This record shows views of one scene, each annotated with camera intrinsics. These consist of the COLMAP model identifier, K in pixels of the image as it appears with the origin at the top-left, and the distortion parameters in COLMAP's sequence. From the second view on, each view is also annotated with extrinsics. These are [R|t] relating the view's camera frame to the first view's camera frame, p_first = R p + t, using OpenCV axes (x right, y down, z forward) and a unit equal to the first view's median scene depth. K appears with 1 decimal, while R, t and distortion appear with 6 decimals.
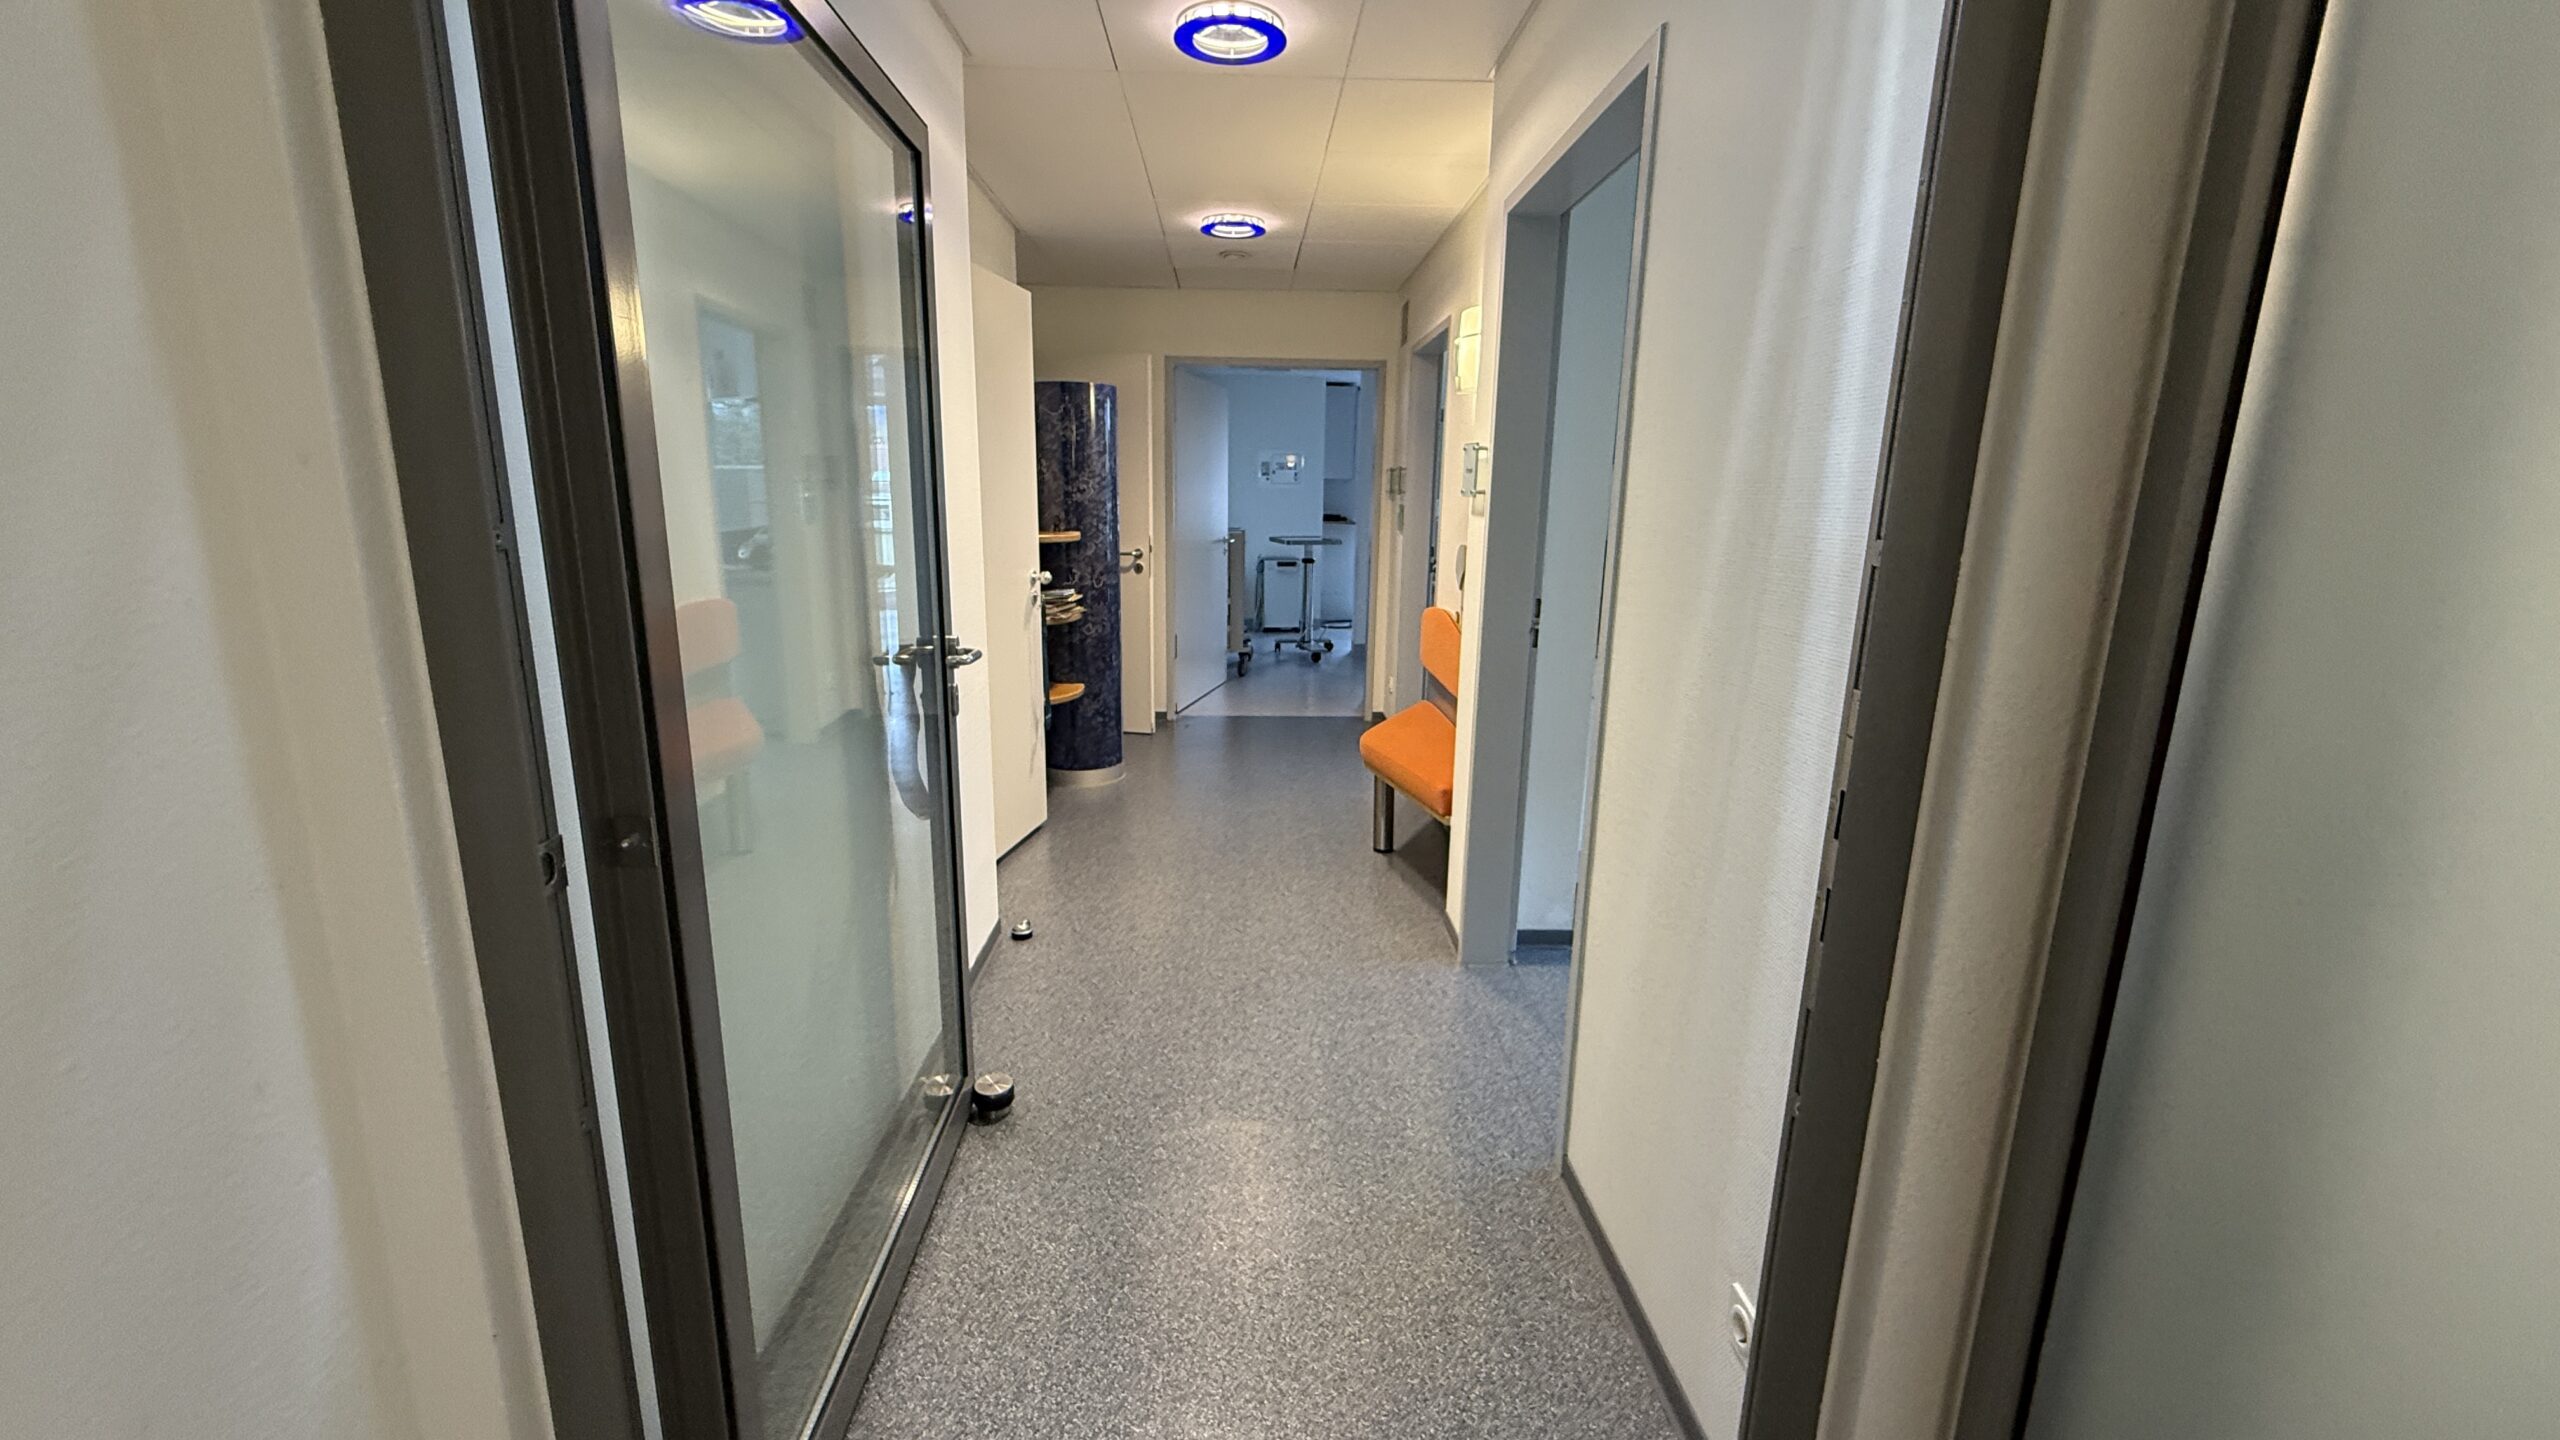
lens RADIAL K [[1023.6, 0, 1277.1], [0, 1023.6, 723.4], [0, 0, 1]] dist [0.002234, 0.000129]
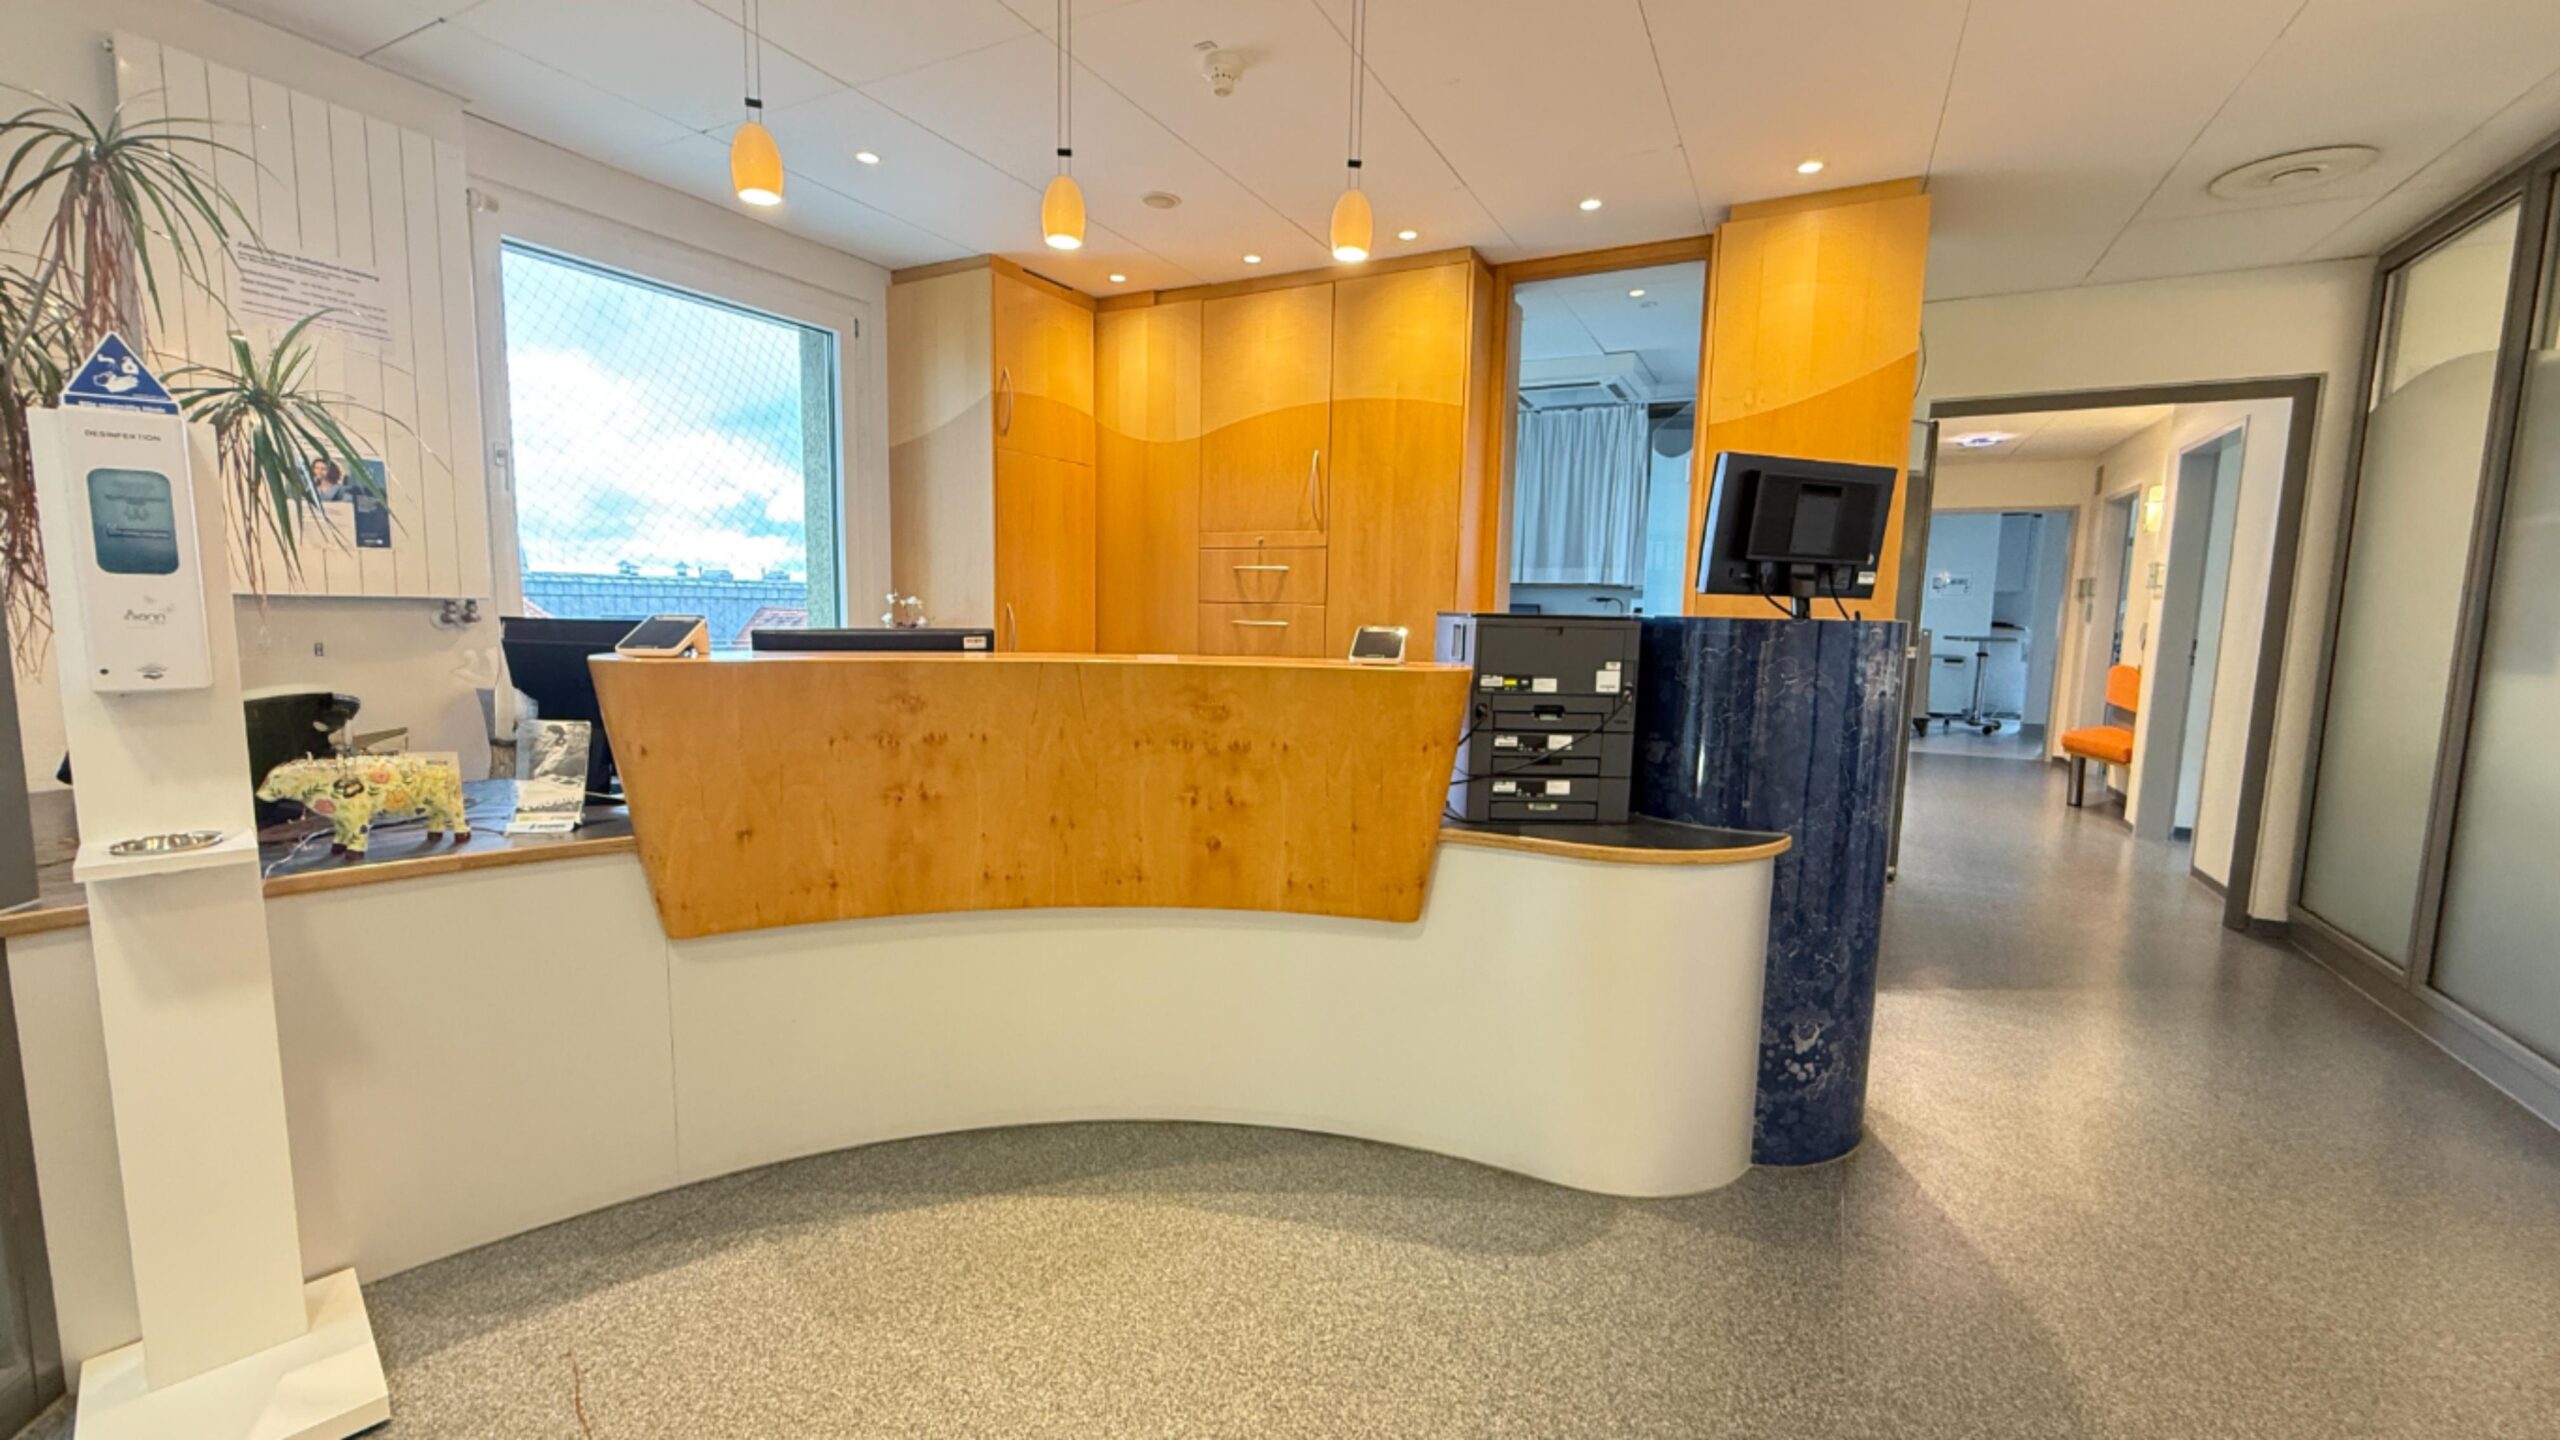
lens RADIAL K [[1023.6, 0, 1271.5], [0, 1023.6, 718.2], [0, 0, 1]] dist [0.002234, 0.000129]
pose [[0.863447, 0.056398, -0.501277, -0.135950], [-0.117254, 0.988951, -0.090703, 0.204100], [0.490623, 0.137094, 0.860520, -0.752809]]
